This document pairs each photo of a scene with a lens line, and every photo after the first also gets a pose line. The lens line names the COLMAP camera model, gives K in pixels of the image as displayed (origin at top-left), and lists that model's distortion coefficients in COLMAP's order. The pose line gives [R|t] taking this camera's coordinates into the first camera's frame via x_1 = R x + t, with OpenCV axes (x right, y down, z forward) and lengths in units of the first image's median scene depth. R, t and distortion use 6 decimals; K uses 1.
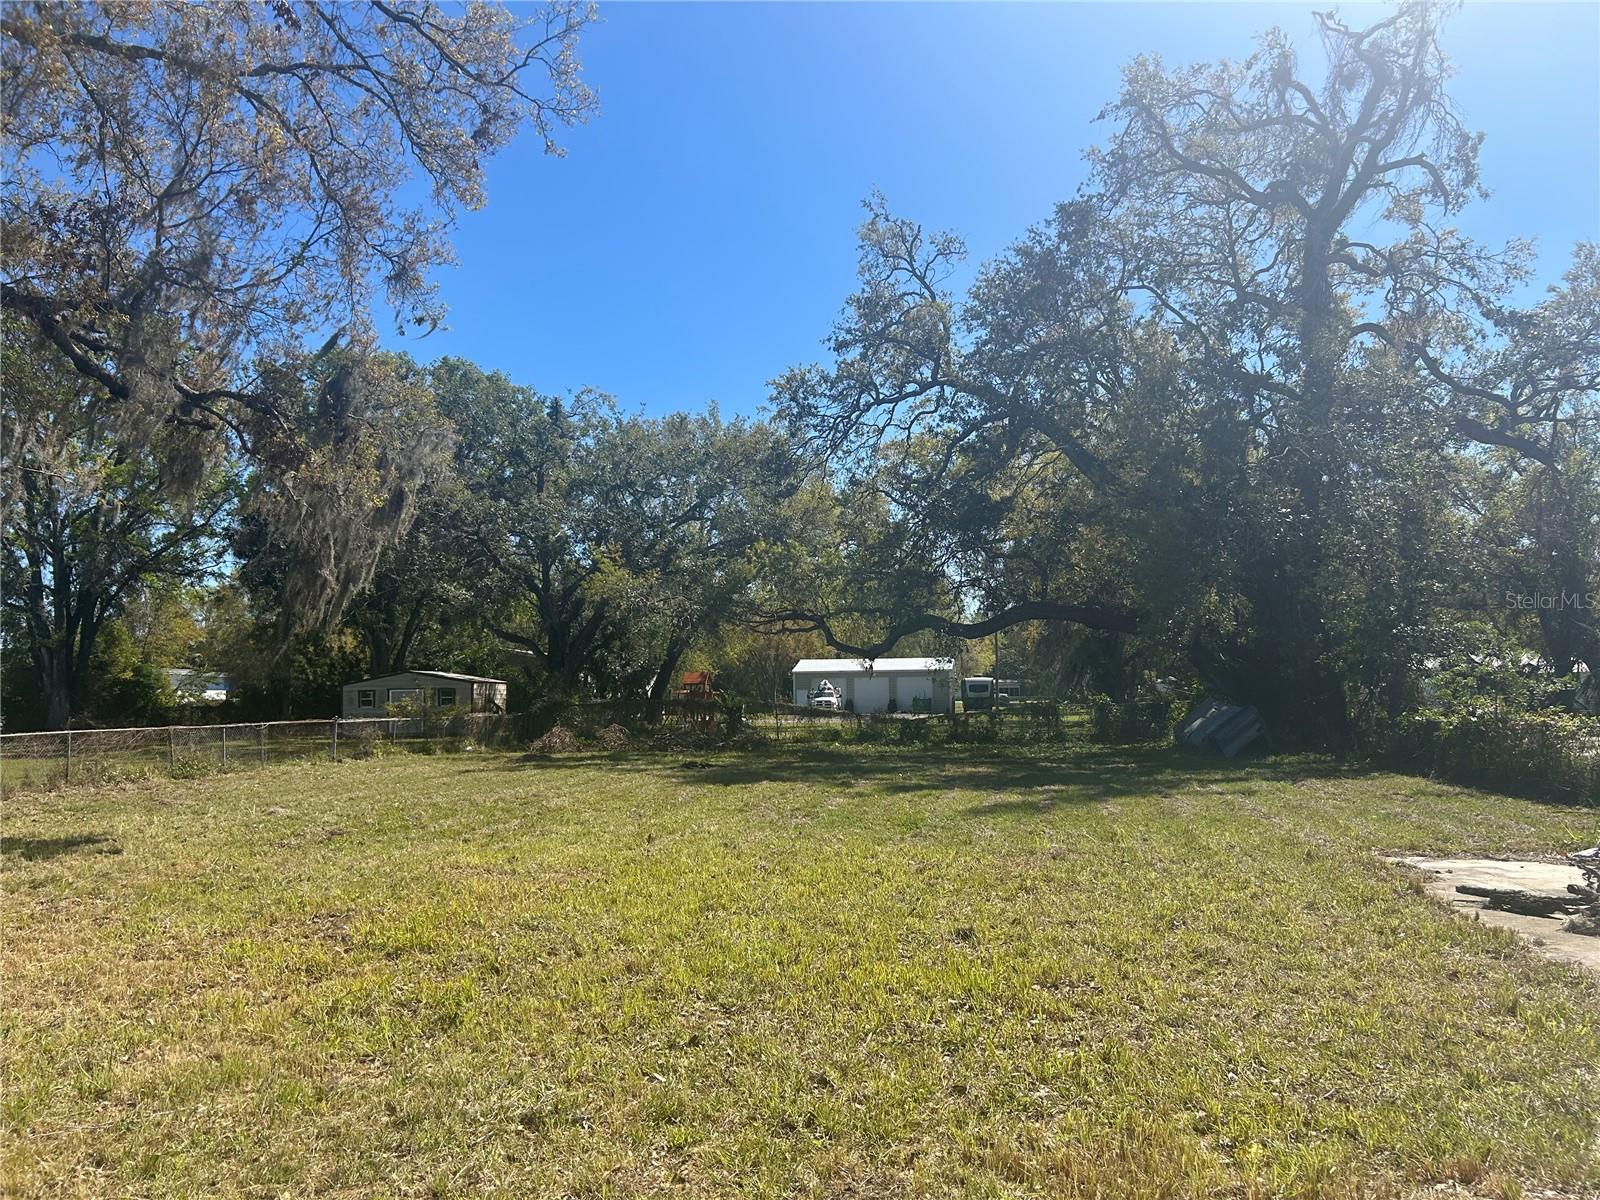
lens RADIAL K [[1198.5, 0, 785.8], [0, 1198.5, 627.0], [0, 0, 1]] dist [0.037779, -0.025456]
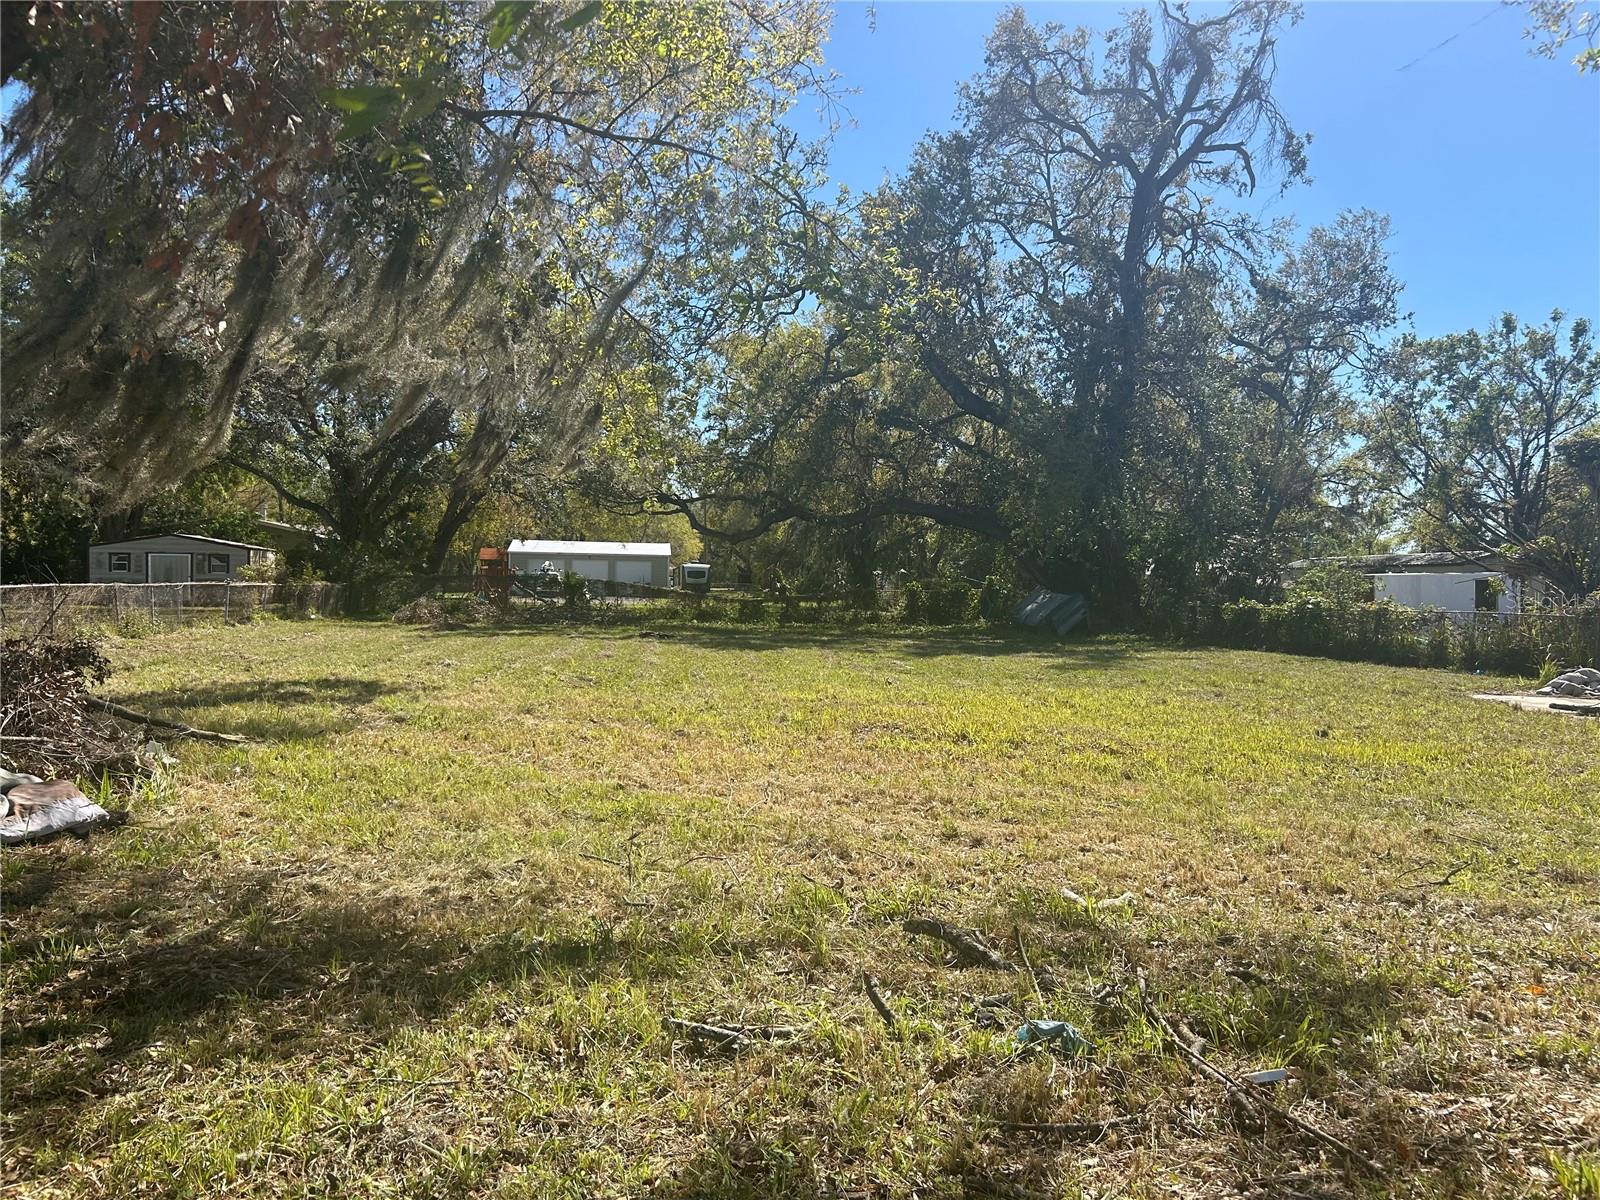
lens RADIAL K [[1198.5, 0, 793.8], [0, 1198.5, 614.1], [0, 0, 1]] dist [0.037779, -0.025456]
pose [[0.955061, 0.022849, 0.295528, -0.263530], [-0.047604, 0.995906, 0.076842, 0.007455], [-0.292562, -0.087457, 0.952239, -0.060413]]
